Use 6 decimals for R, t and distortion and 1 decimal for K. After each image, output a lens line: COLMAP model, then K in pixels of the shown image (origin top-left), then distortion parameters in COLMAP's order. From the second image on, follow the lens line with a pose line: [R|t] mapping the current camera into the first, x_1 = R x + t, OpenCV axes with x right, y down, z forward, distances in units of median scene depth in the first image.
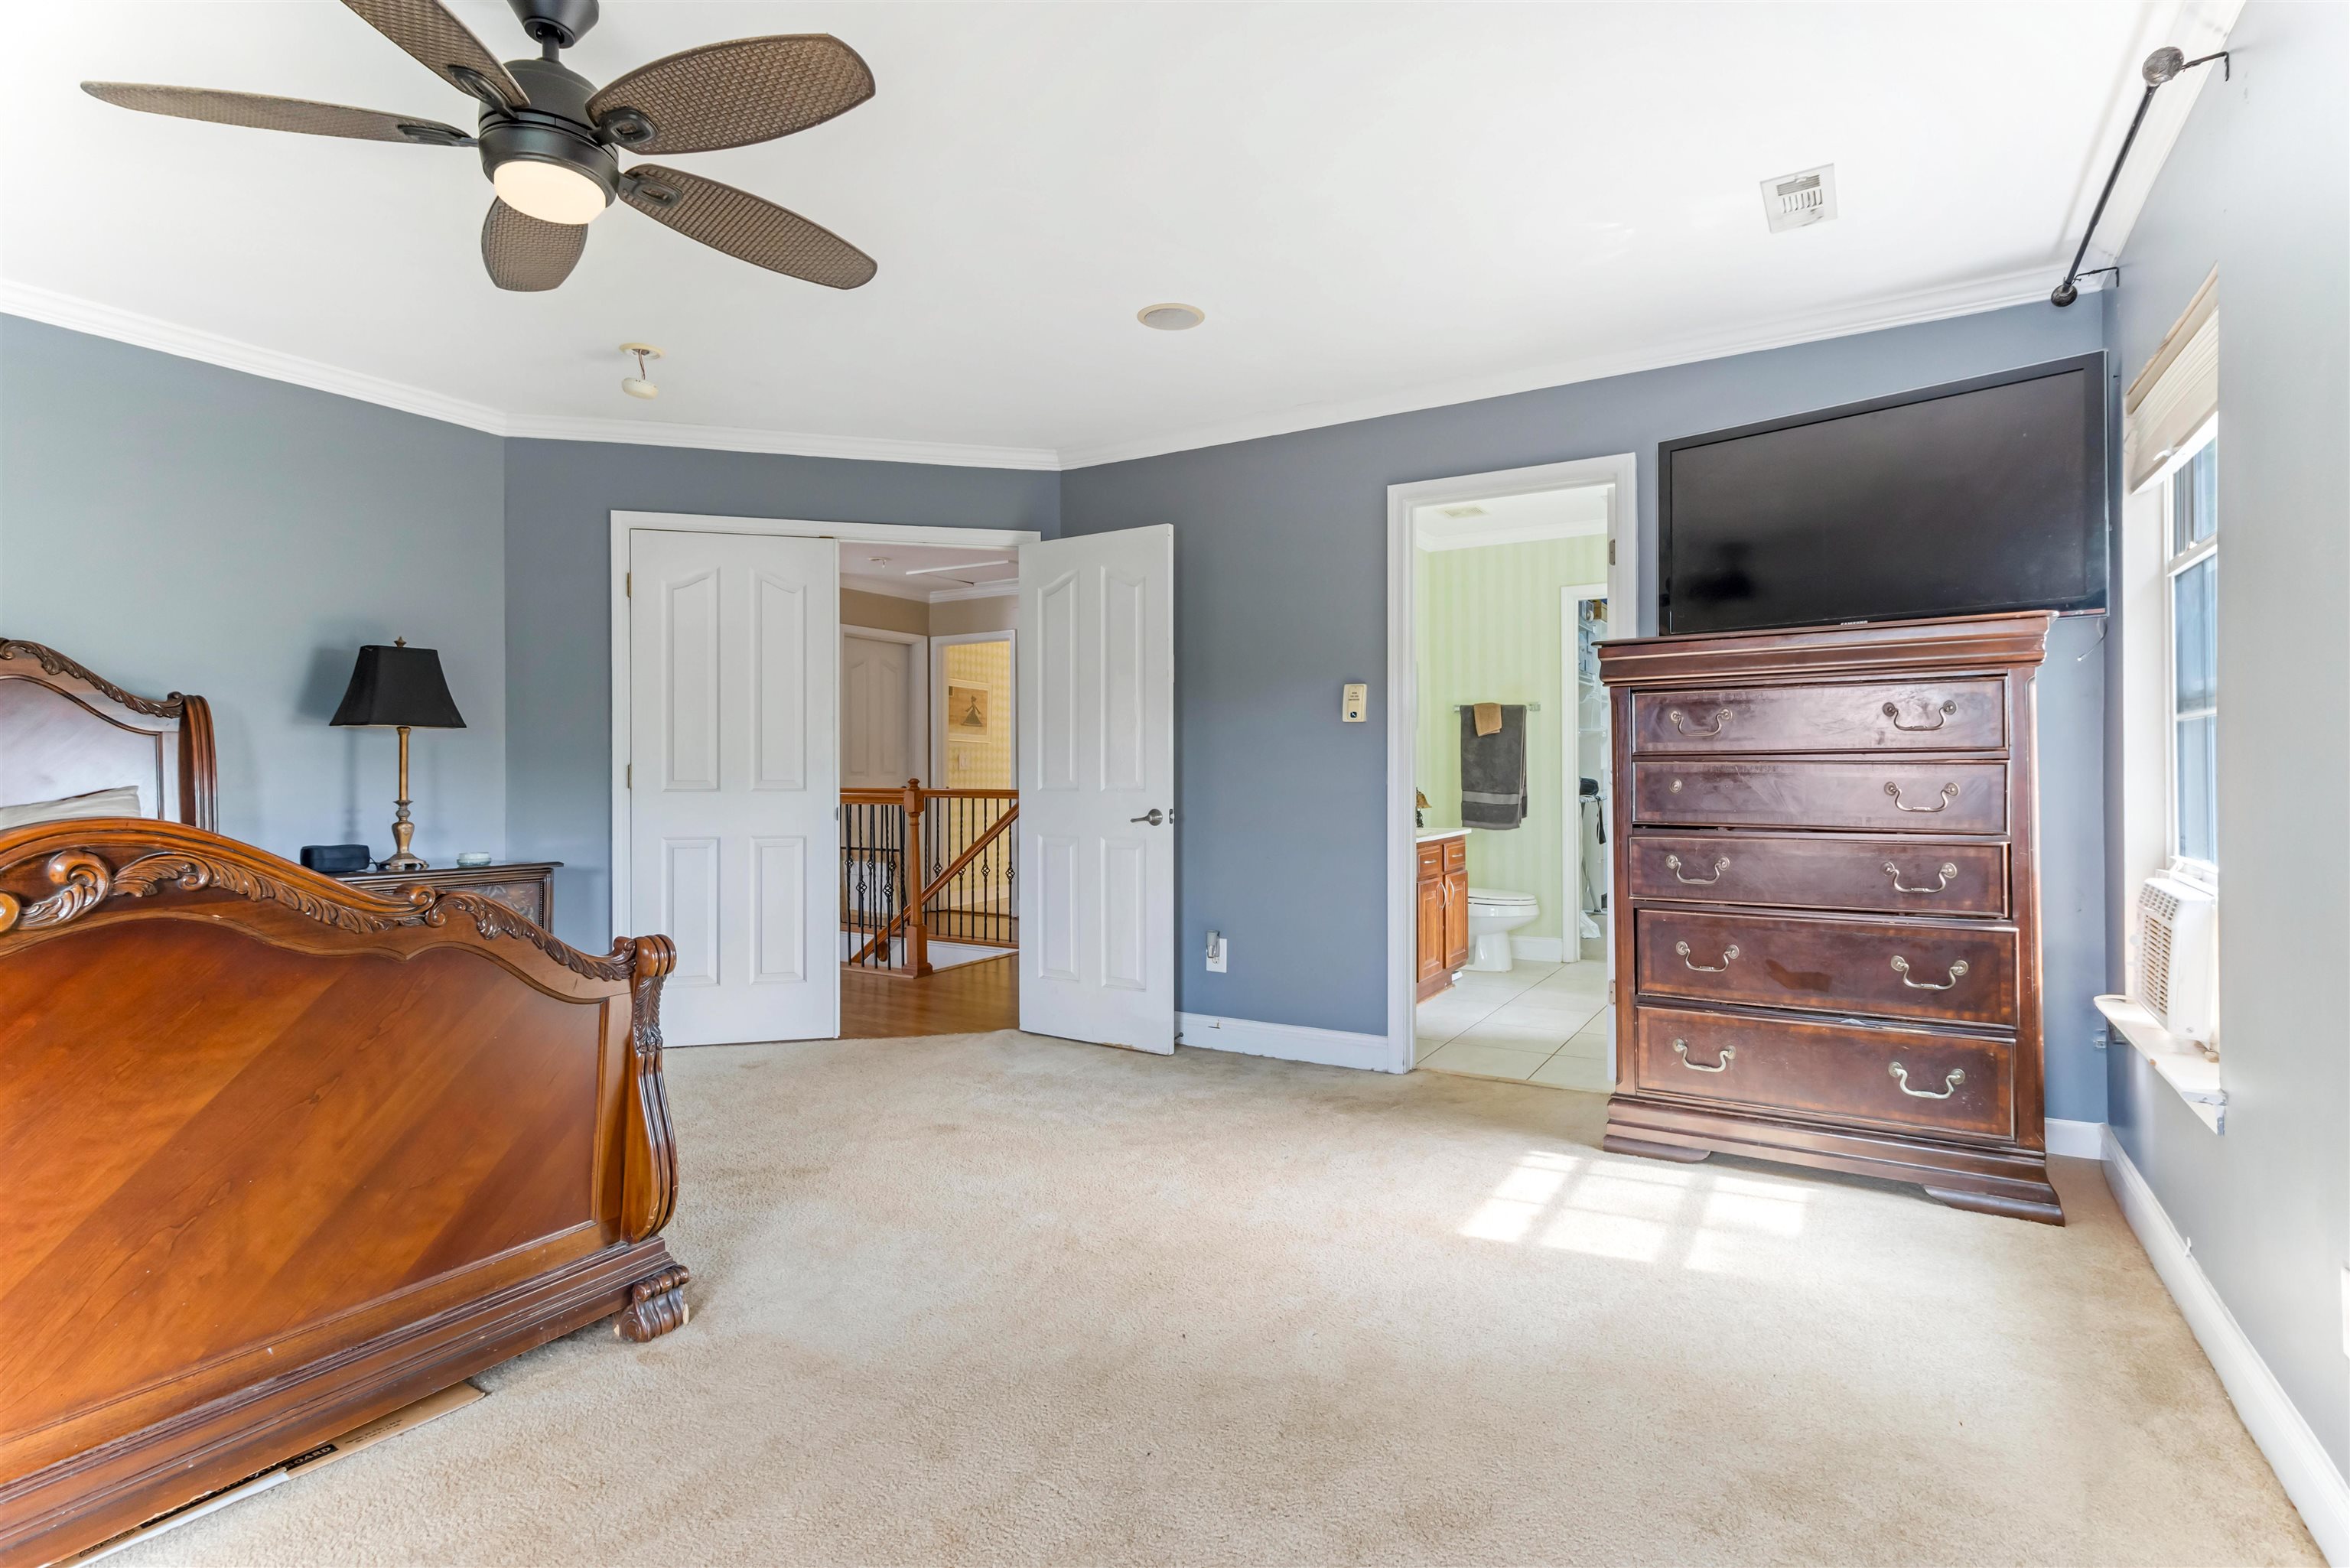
lens RADIAL K [[1135.5, 0, 1187.7], [0, 1135.5, 773.2], [0, 0, 1]] dist [0.001349, 0.001557]
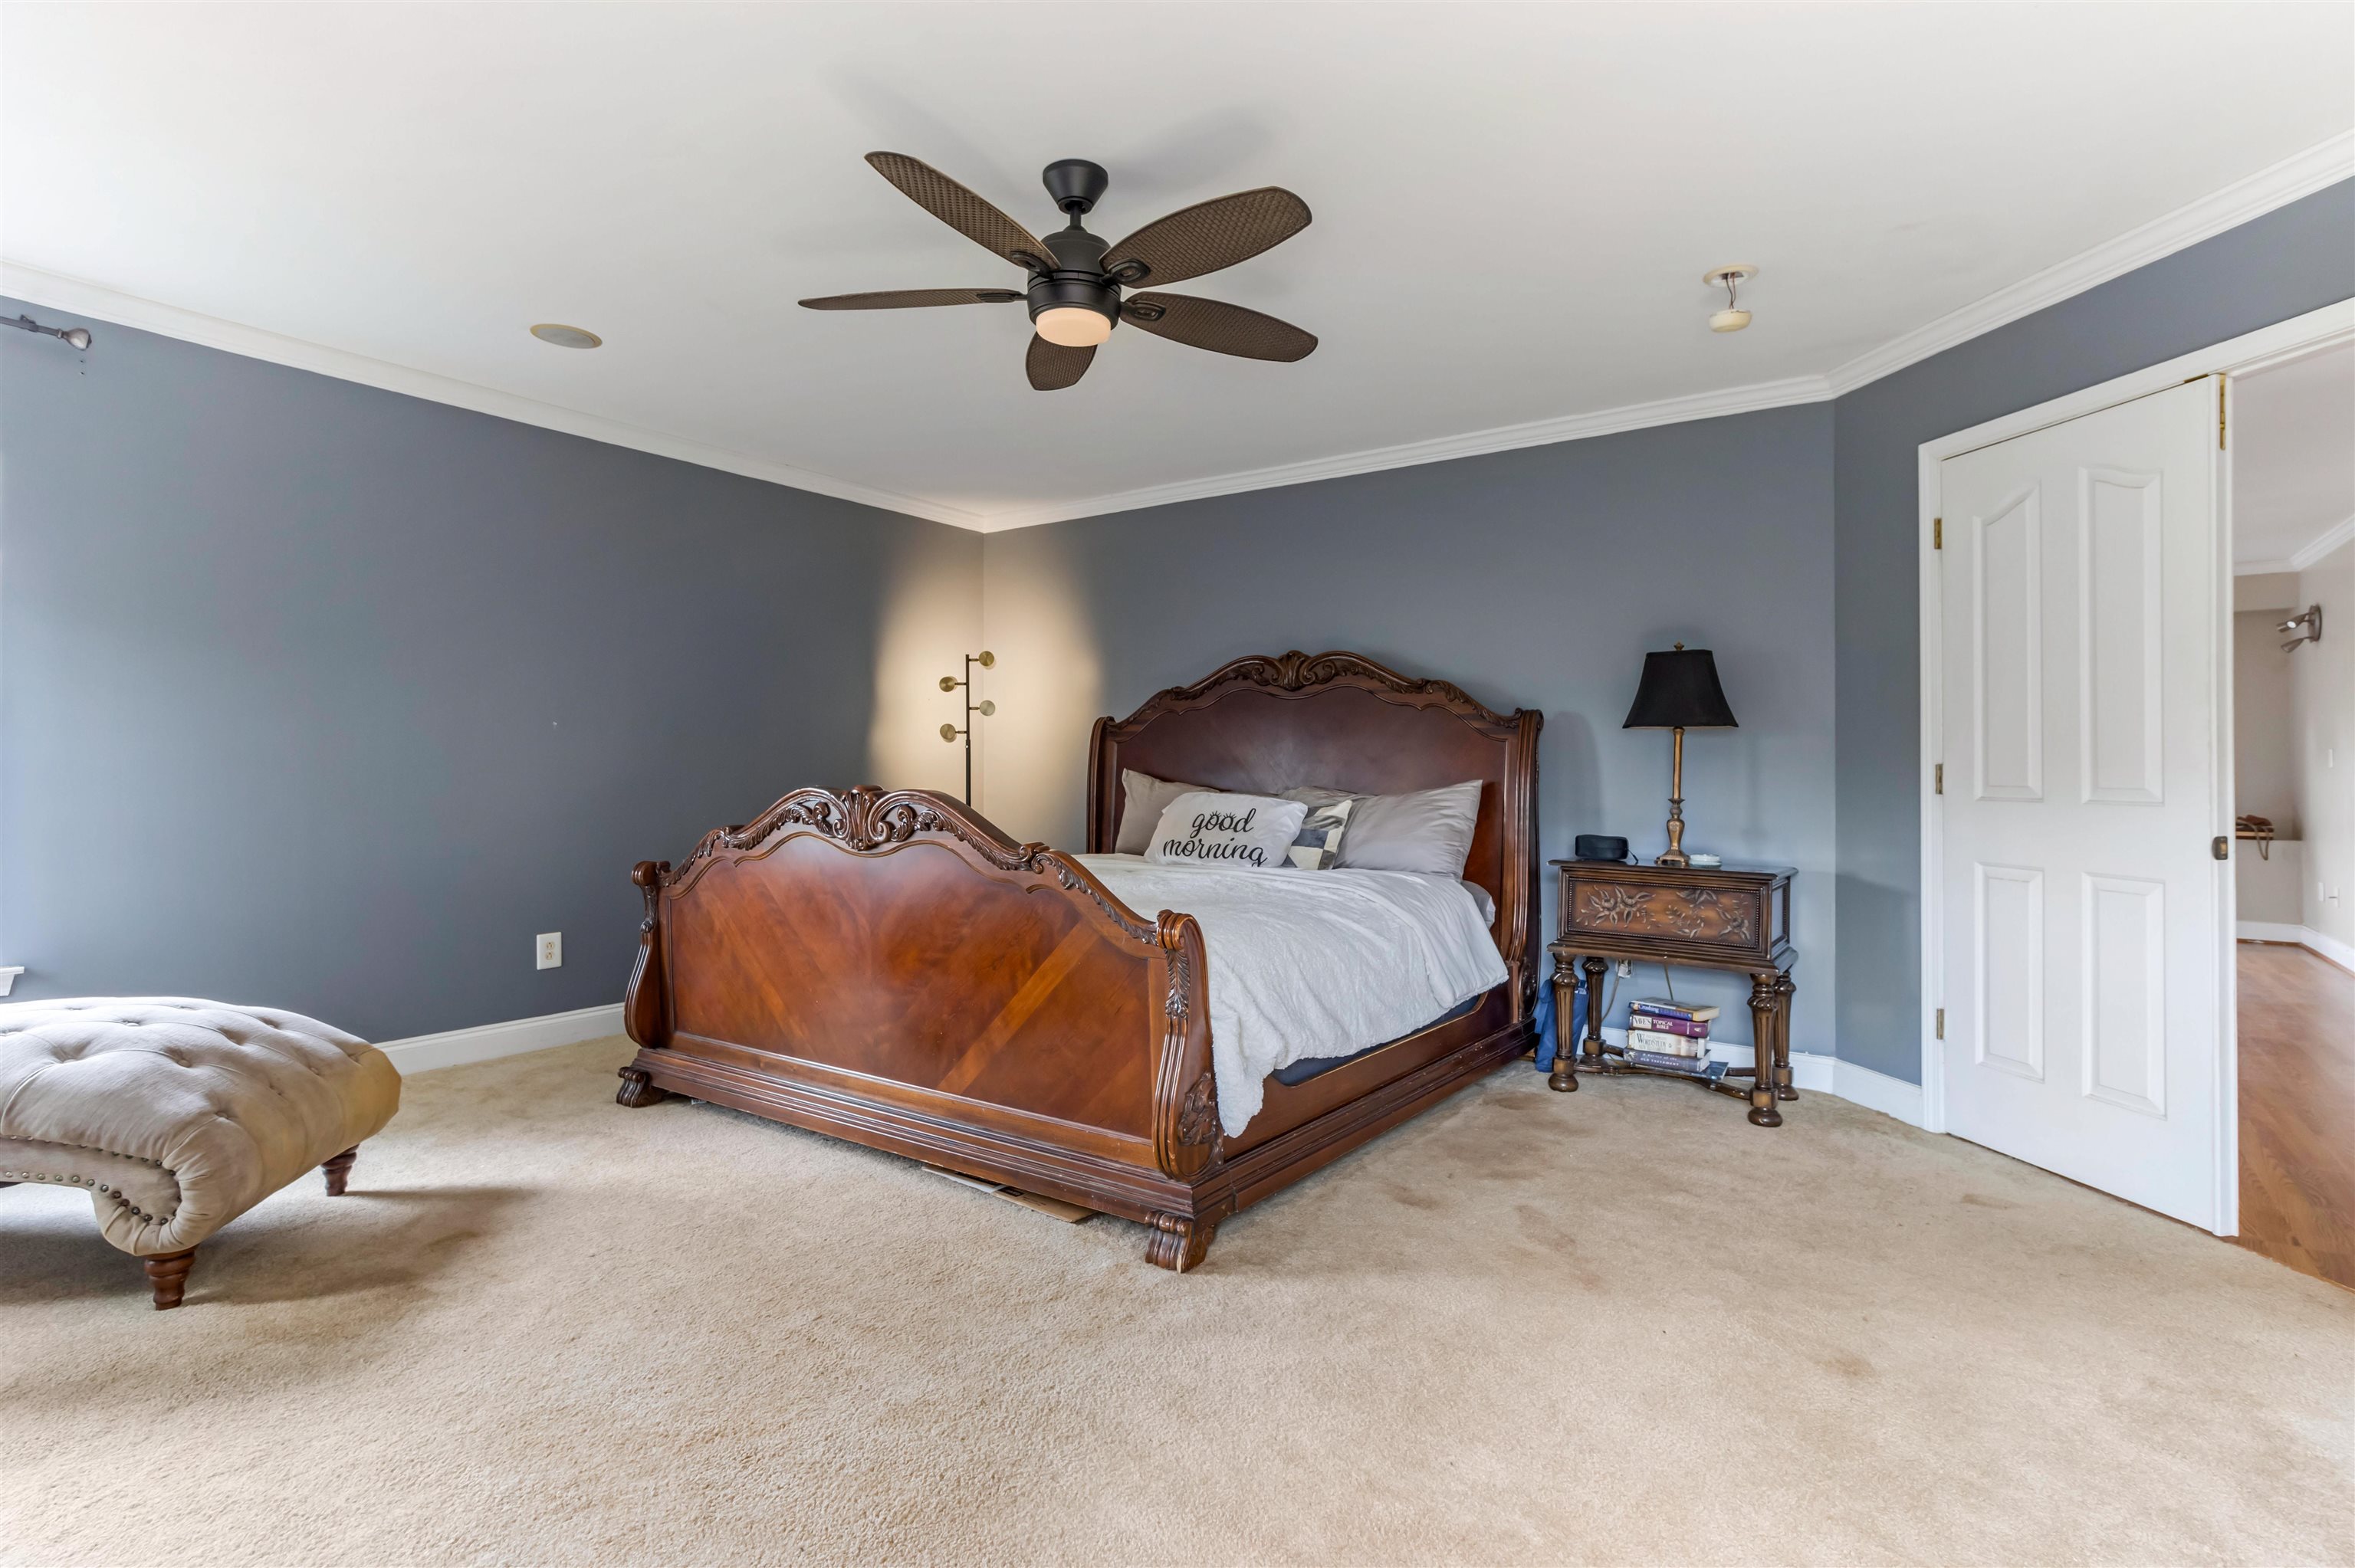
lens RADIAL K [[1137.8, 0, 1181.1], [0, 1137.8, 776.0], [0, 0, 1]] dist [0.001349, 0.001557]
pose [[-0.079146, 0.002932, -0.996859, 0.380401], [-0.009691, 0.999946, 0.003711, 0.003587], [0.996816, 0.009954, -0.079113, 0.642917]]
